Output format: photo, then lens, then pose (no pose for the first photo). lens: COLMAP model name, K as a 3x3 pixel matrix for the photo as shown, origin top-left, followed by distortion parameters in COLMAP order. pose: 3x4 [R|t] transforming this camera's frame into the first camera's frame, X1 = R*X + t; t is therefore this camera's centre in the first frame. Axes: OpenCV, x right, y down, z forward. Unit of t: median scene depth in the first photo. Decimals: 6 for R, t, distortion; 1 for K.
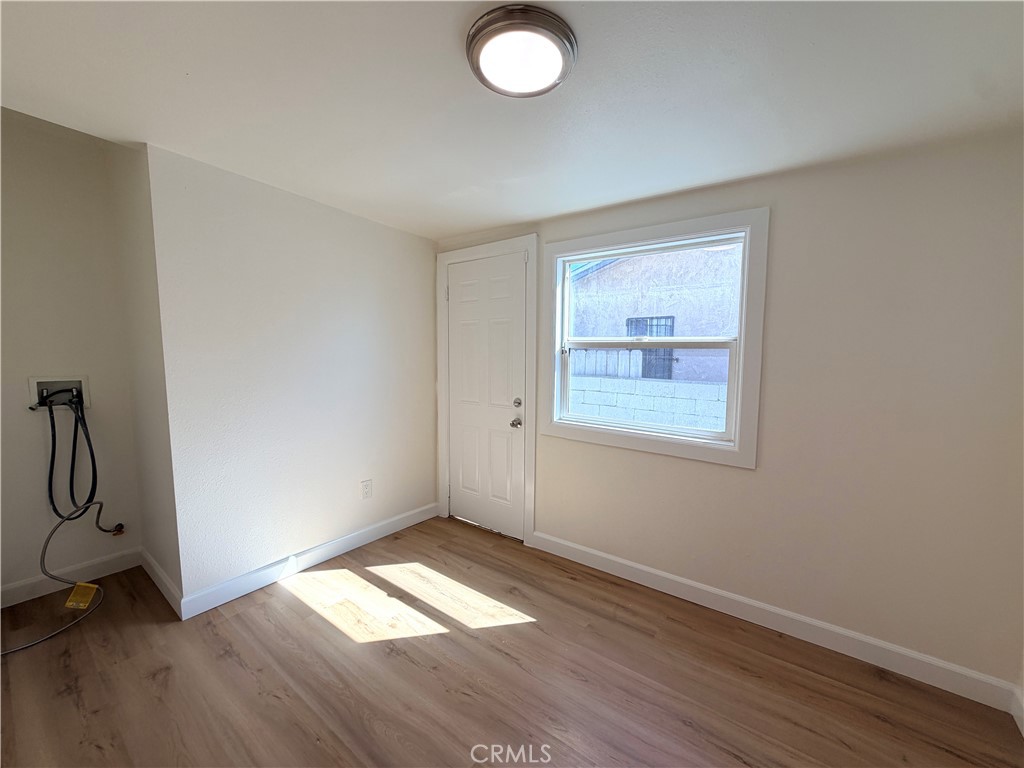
lens RADIAL K [[407.4, 0, 512.0], [0, 407.4, 384.0], [0, 0, 1]] dist [-0.001136, 0.000349]
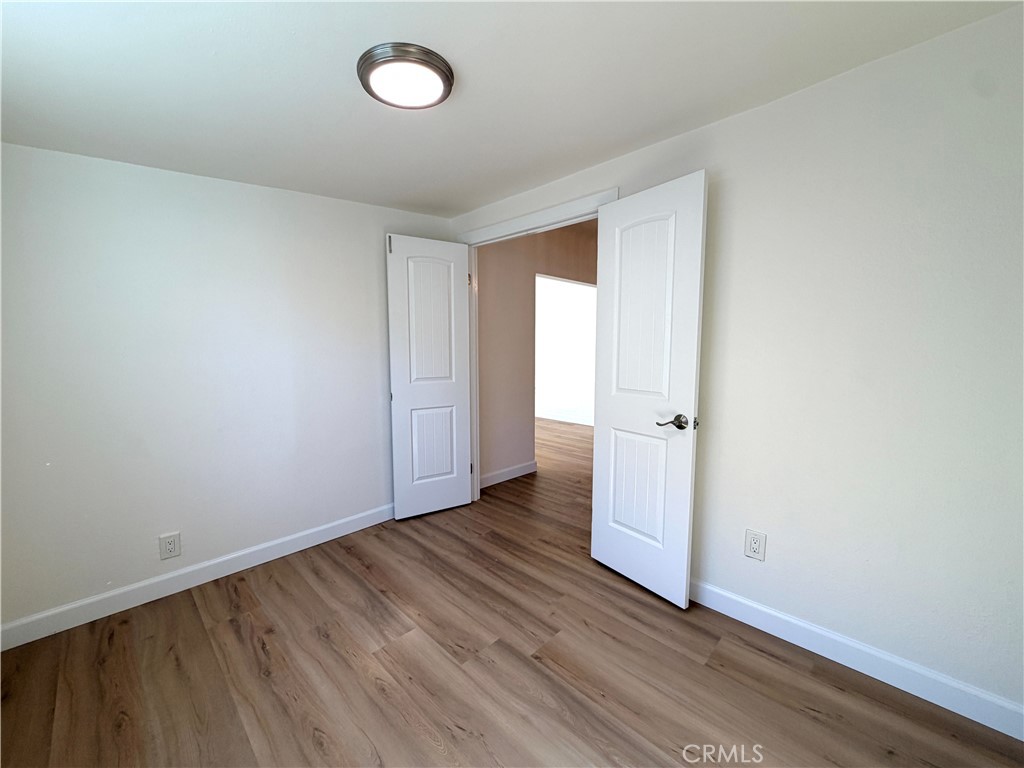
lens RADIAL K [[407.4, 0, 512.0], [0, 407.4, 384.0], [0, 0, 1]] dist [-0.001136, 0.000349]
pose [[-0.991712, -0.012409, 0.127881, -0.283438], [0.010246, 0.984517, 0.174987, -0.091519], [-0.128073, 0.174847, -0.976230, 1.499633]]
